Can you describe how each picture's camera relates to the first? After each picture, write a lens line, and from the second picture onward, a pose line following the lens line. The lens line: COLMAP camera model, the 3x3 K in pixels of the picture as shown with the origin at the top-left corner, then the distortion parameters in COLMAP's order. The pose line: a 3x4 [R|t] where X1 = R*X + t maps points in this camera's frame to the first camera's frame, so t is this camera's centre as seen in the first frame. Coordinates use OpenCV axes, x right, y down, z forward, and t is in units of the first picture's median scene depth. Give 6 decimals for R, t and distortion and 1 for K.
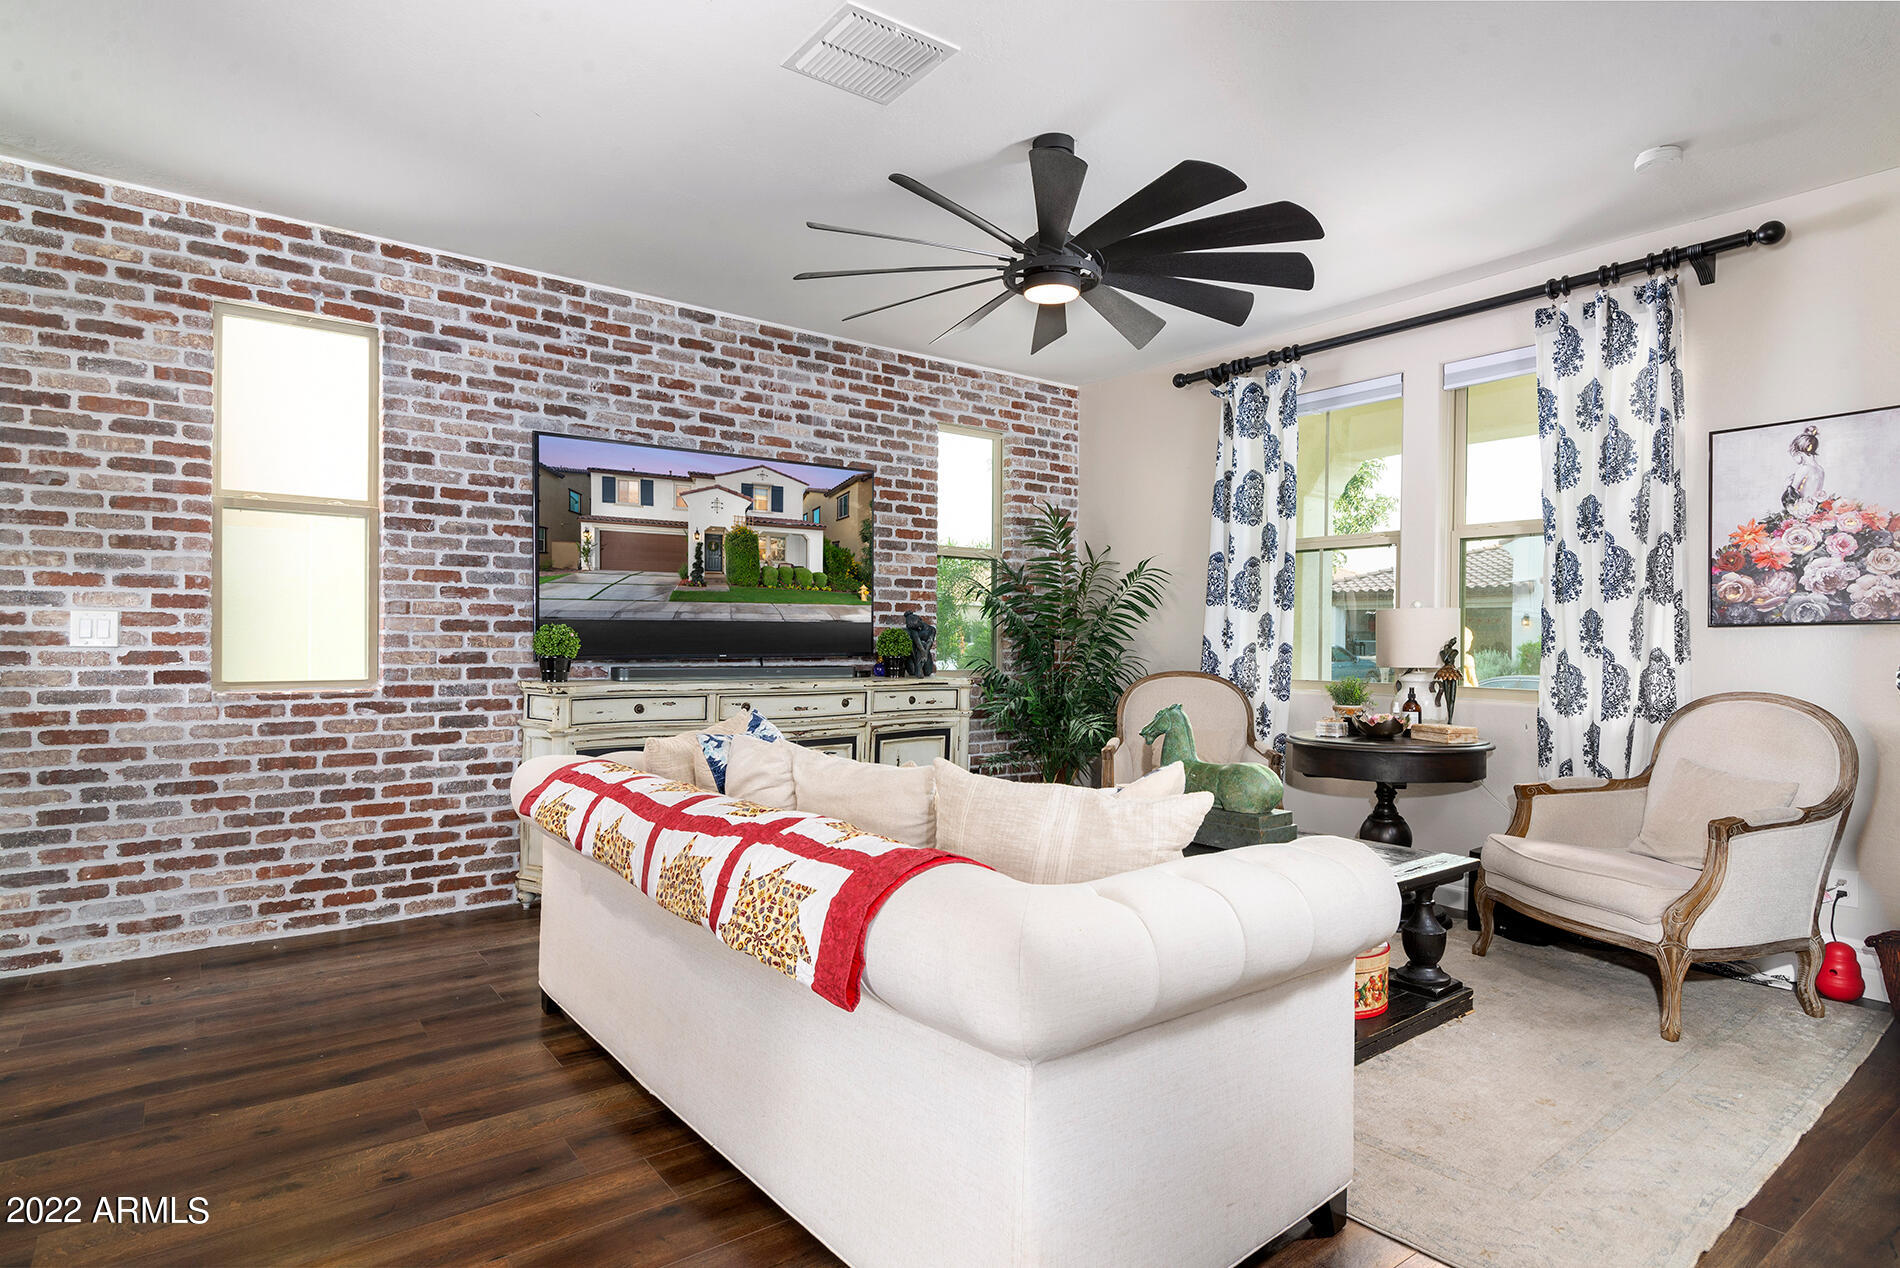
lens RADIAL K [[1009.2, 0, 918.4], [0, 1009.2, 640.4], [0, 0, 1]] dist [0.007918, -0.003618]
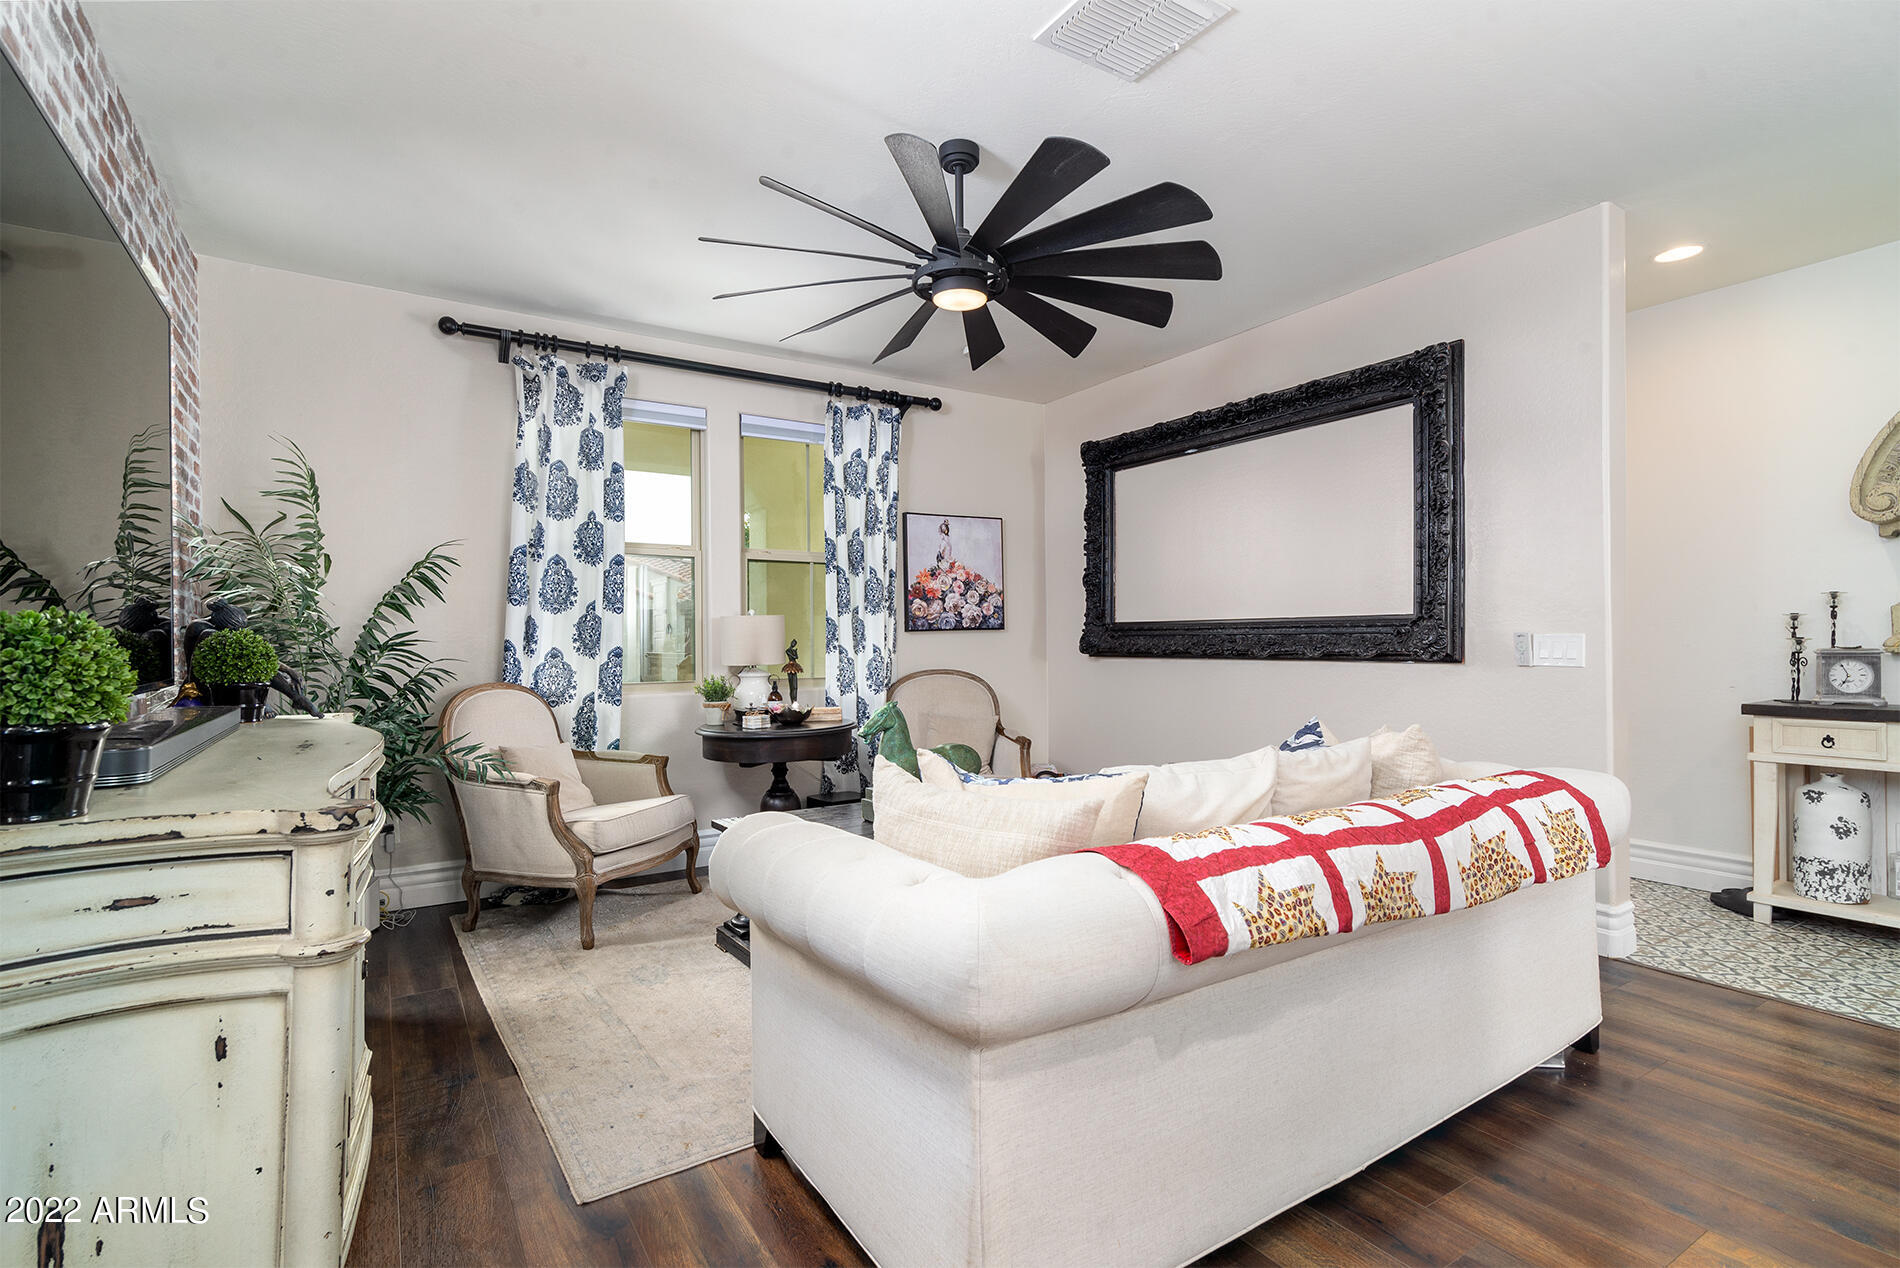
lens RADIAL K [[902.9, 0, 956.0], [0, 902.9, 647.7], [0, 0, 1]] dist [0.005072, 0.000237]
pose [[0.062503, -0.014546, 0.997939, -0.666108], [0.012149, 0.999831, 0.013812, -0.006115], [-0.997971, 0.011261, 0.062670, 0.822684]]
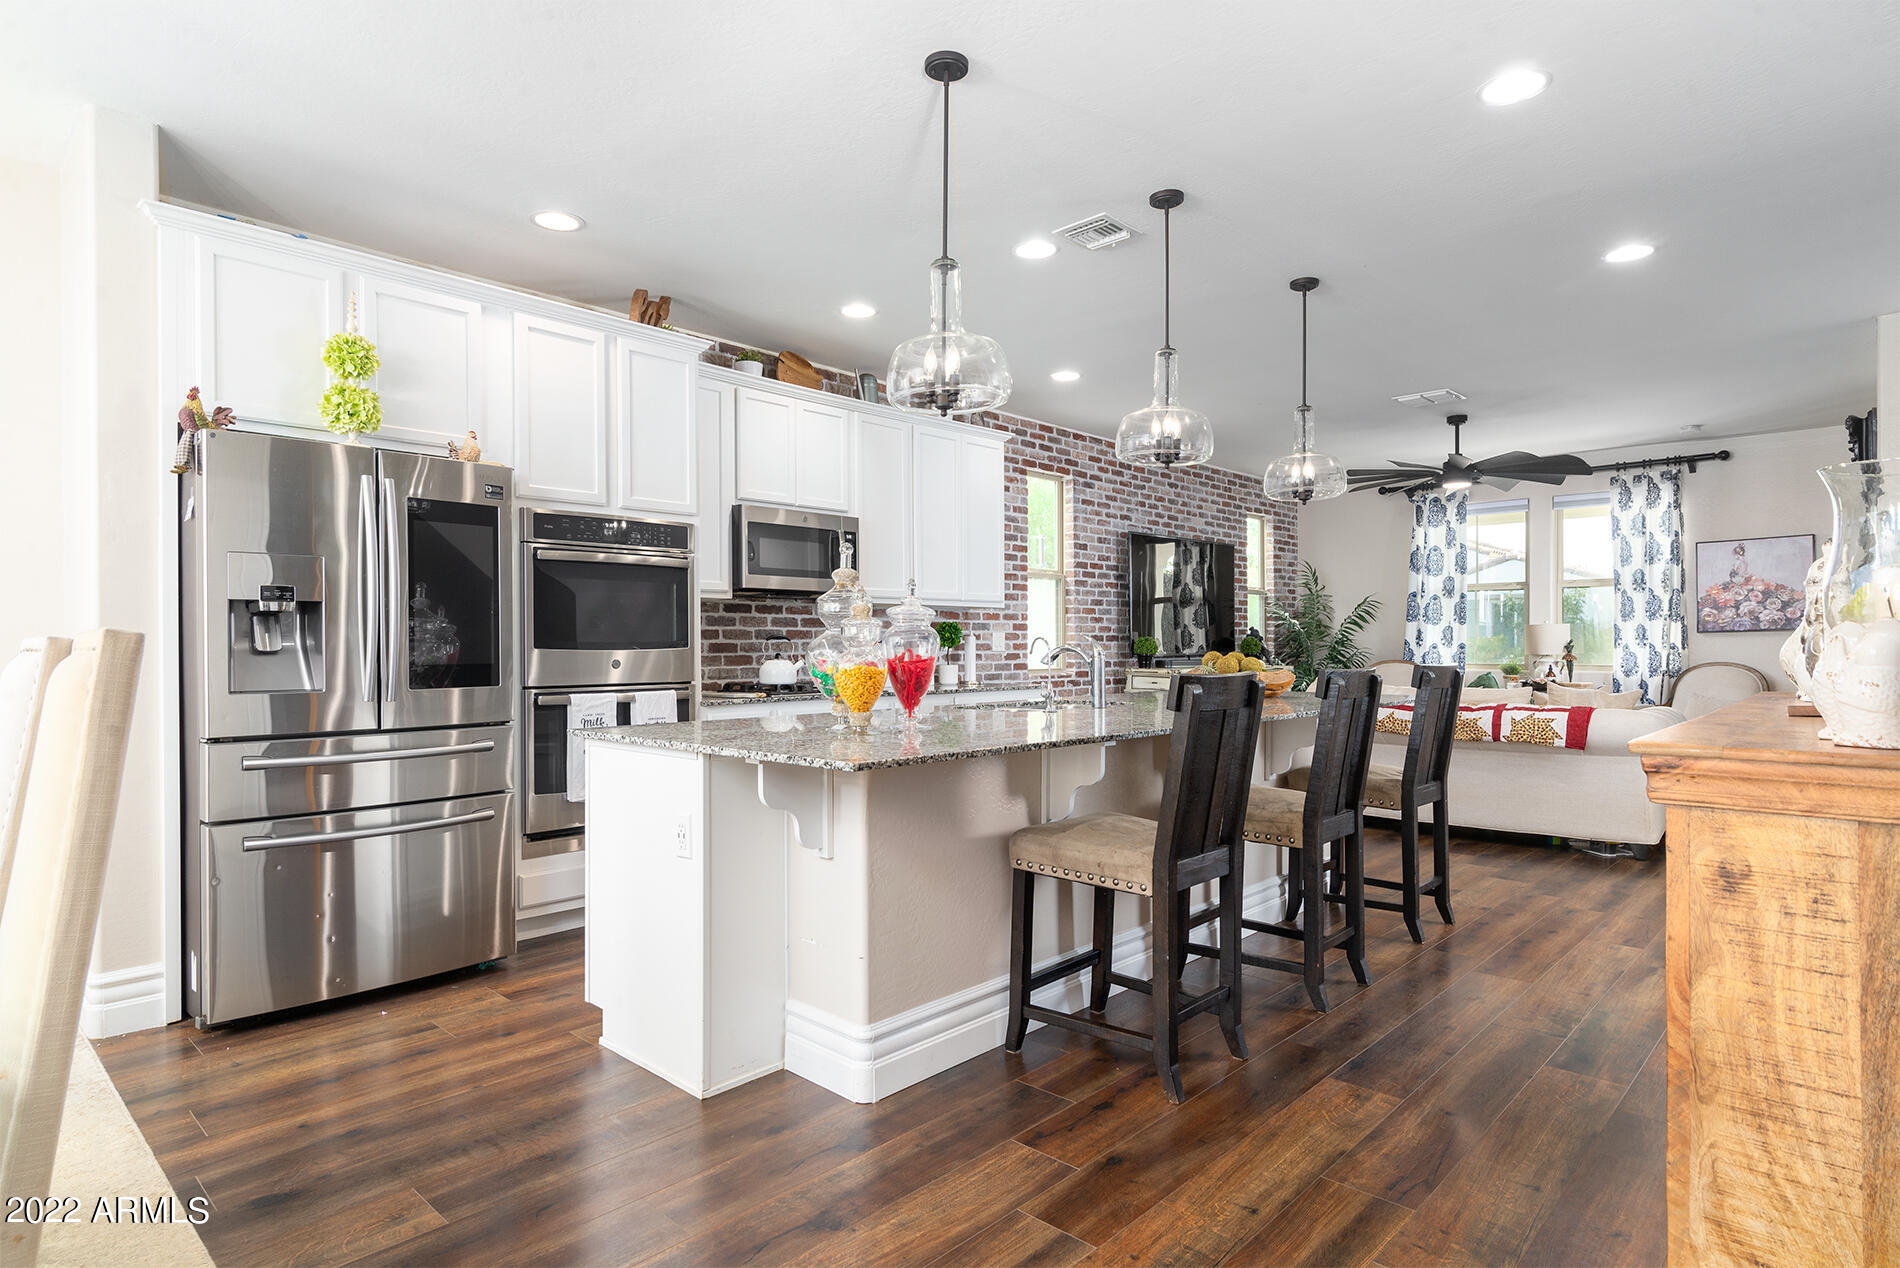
lens RADIAL K [[1009.2, 0, 940.6], [0, 1009.2, 646.1], [0, 0, 1]] dist [0.007918, -0.003618]
pose [[0.984053, -0.011959, 0.177472, -1.179358], [0.012199, 0.999926, -0.000262, -0.003767], [-0.177455, 0.002423, 0.984126, -0.831063]]
